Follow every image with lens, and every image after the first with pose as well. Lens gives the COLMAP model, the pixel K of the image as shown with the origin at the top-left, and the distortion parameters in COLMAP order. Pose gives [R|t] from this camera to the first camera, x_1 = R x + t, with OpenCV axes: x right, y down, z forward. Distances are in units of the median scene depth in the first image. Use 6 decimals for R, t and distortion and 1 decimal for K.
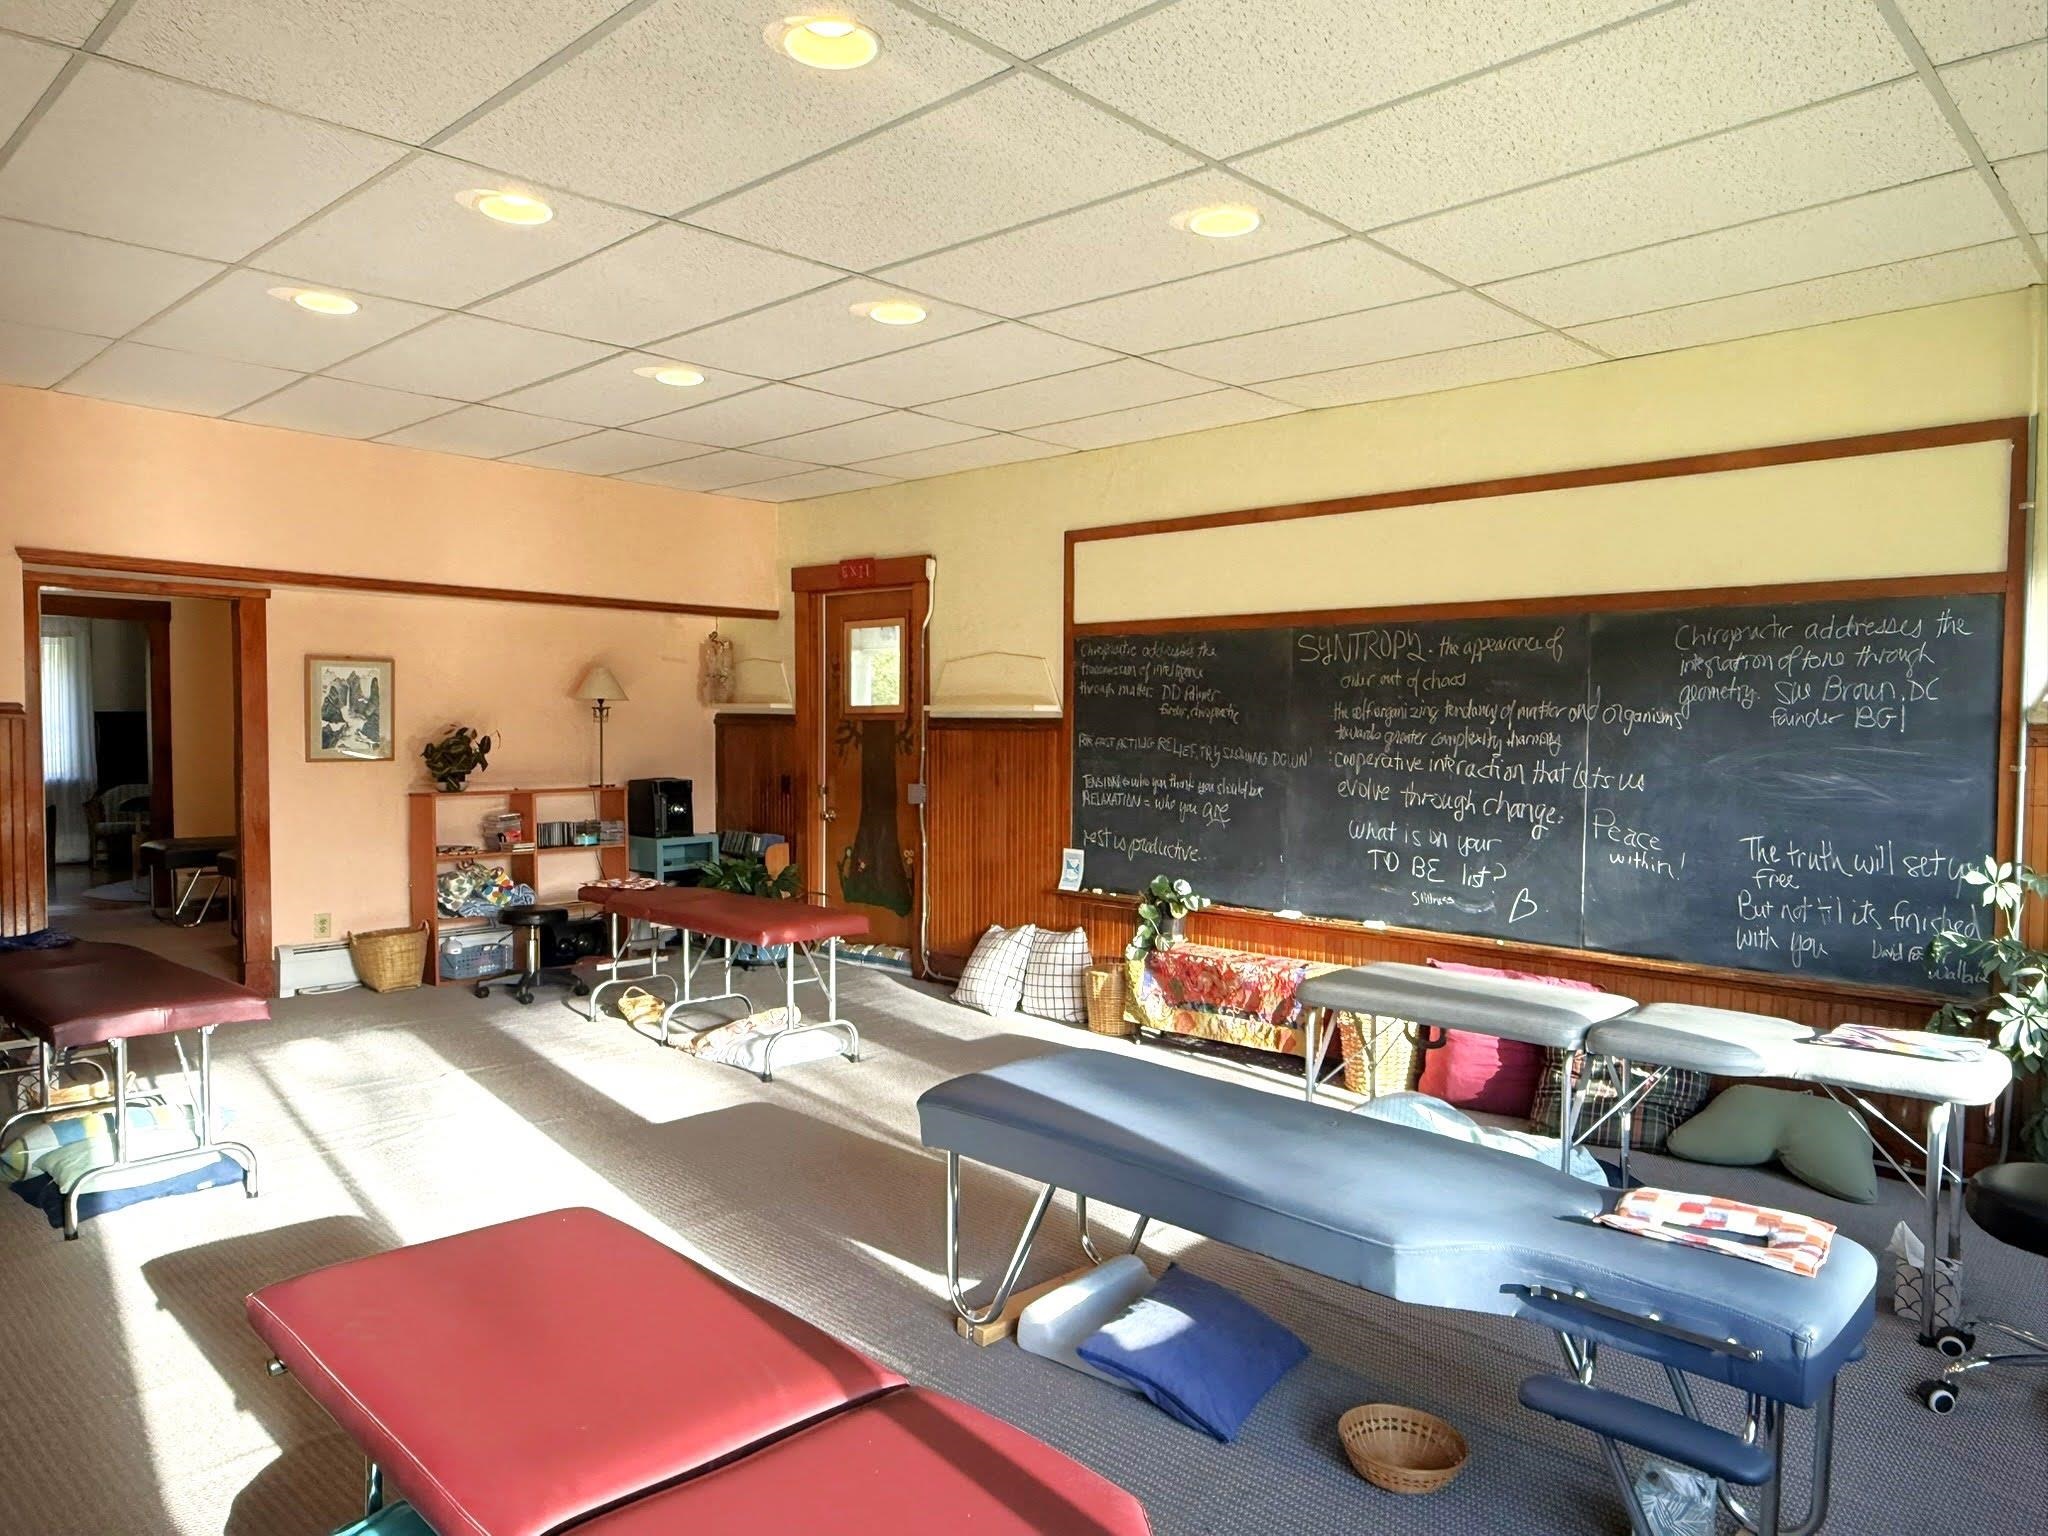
lens RADIAL K [[1374.4, 0, 1023.5], [0, 1374.4, 774.3], [0, 0, 1]] dist [-0.000130, -0.000029]
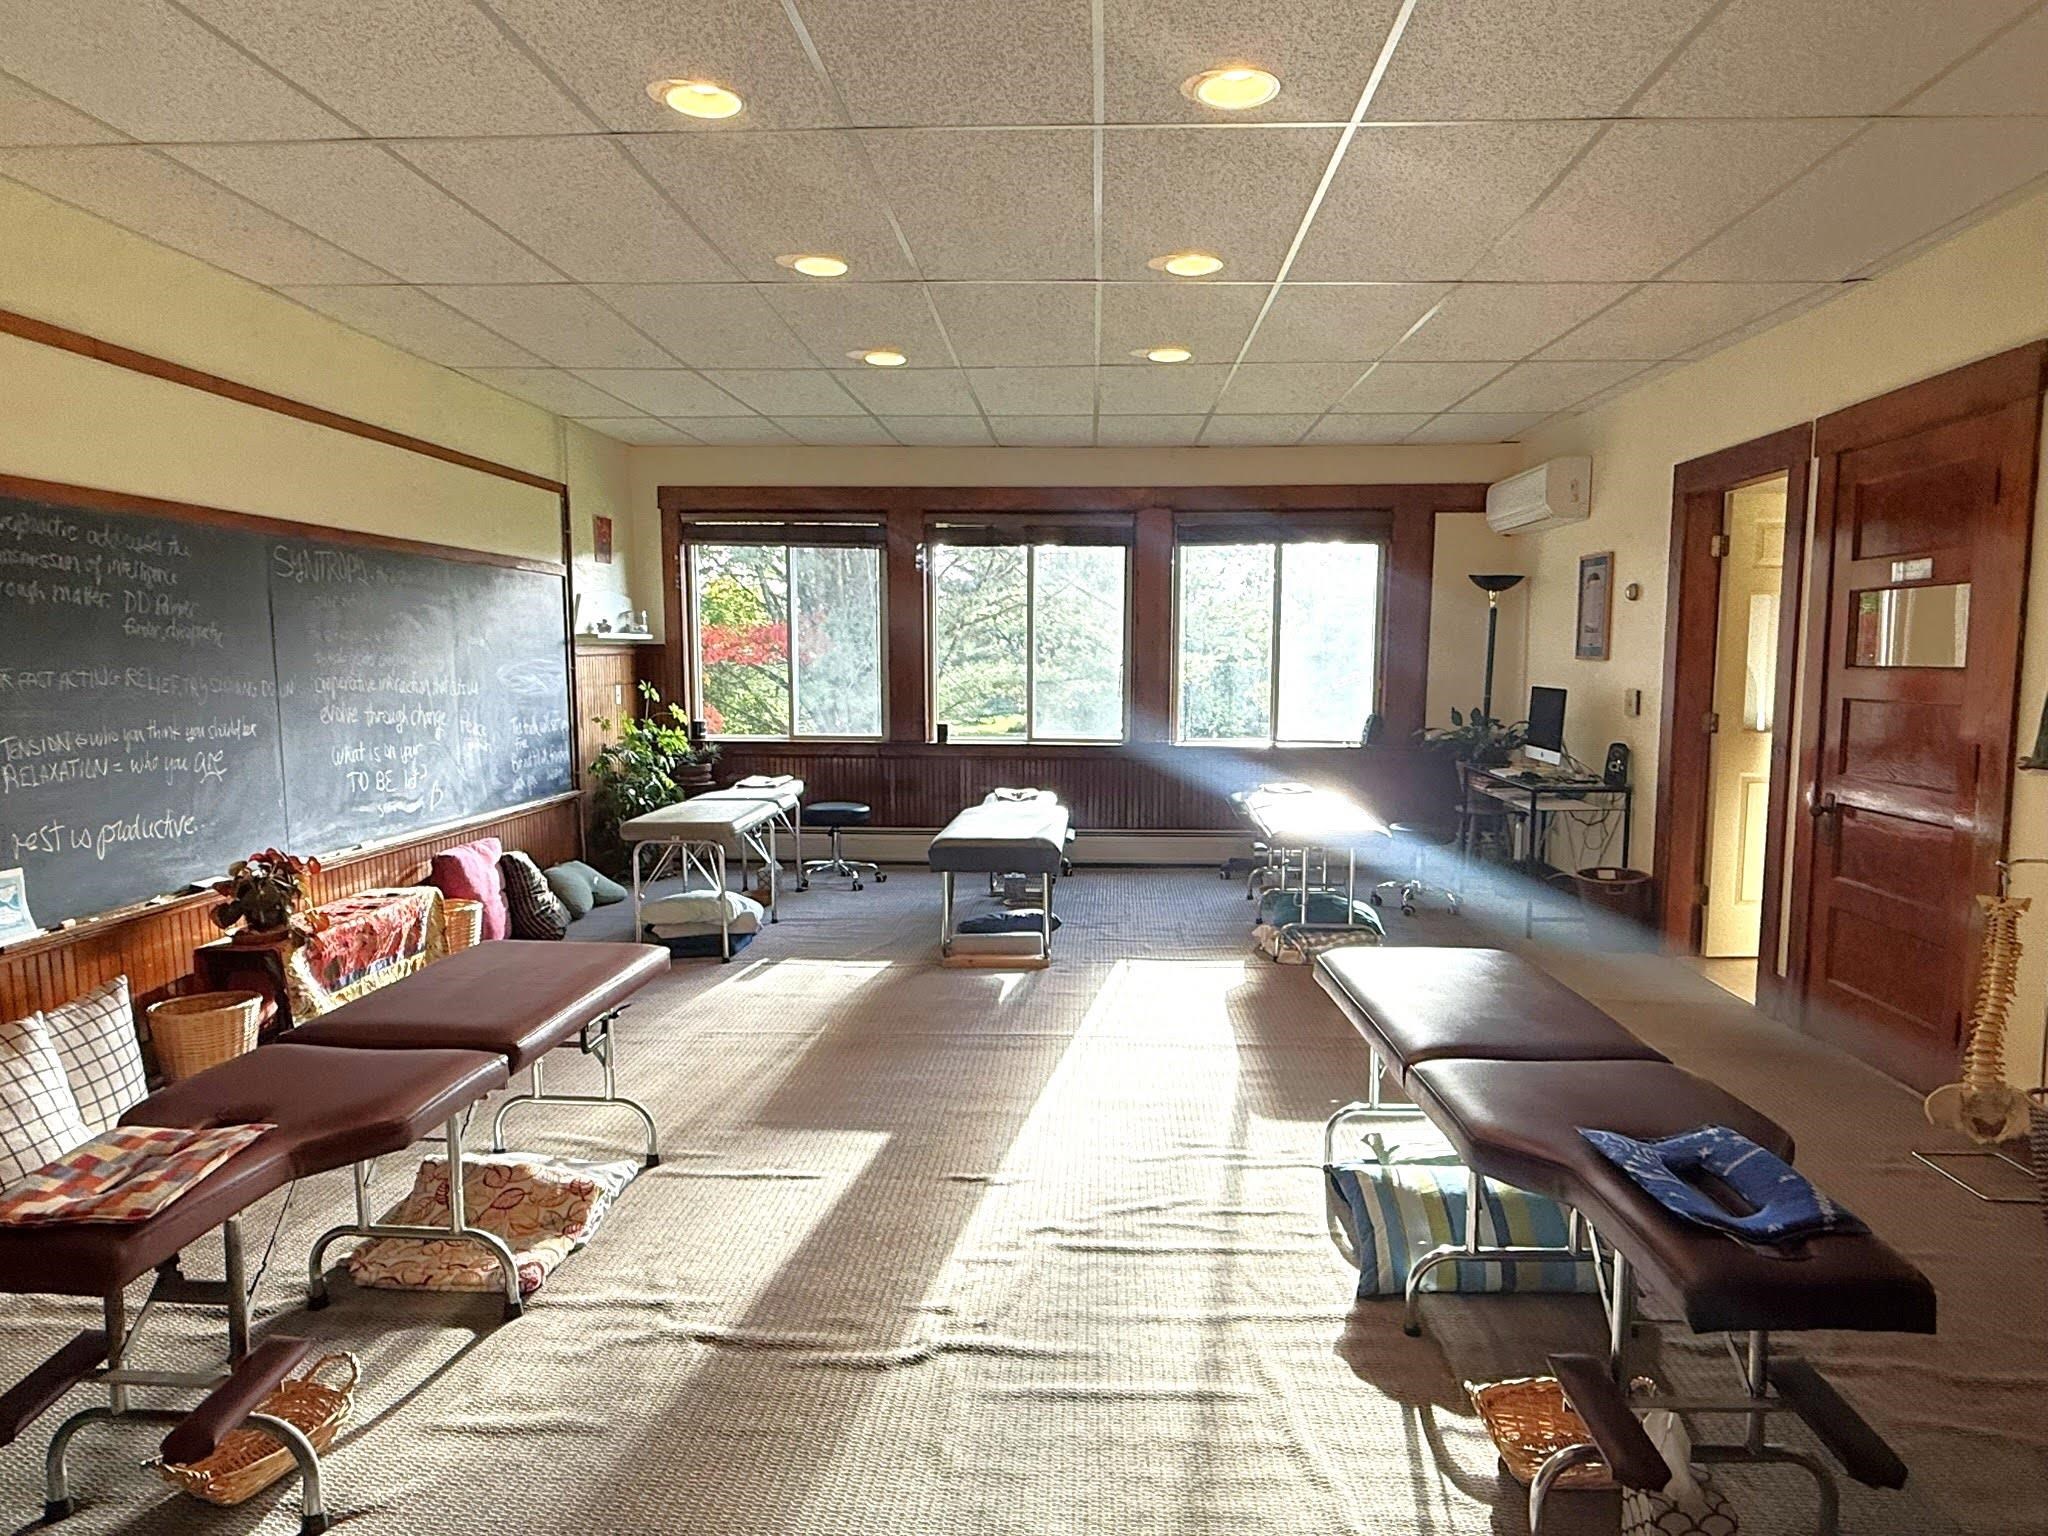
lens RADIAL K [[1225.3, 0, 1030.0], [0, 1225.3, 771.8], [0, 0, 1]] dist [-0.000999, -0.000410]
pose [[-0.655660, -0.082325, 0.750555, -0.660788], [0.023430, 0.991341, 0.129203, -0.044433], [-0.754693, 0.102299, -0.648054, 1.075481]]
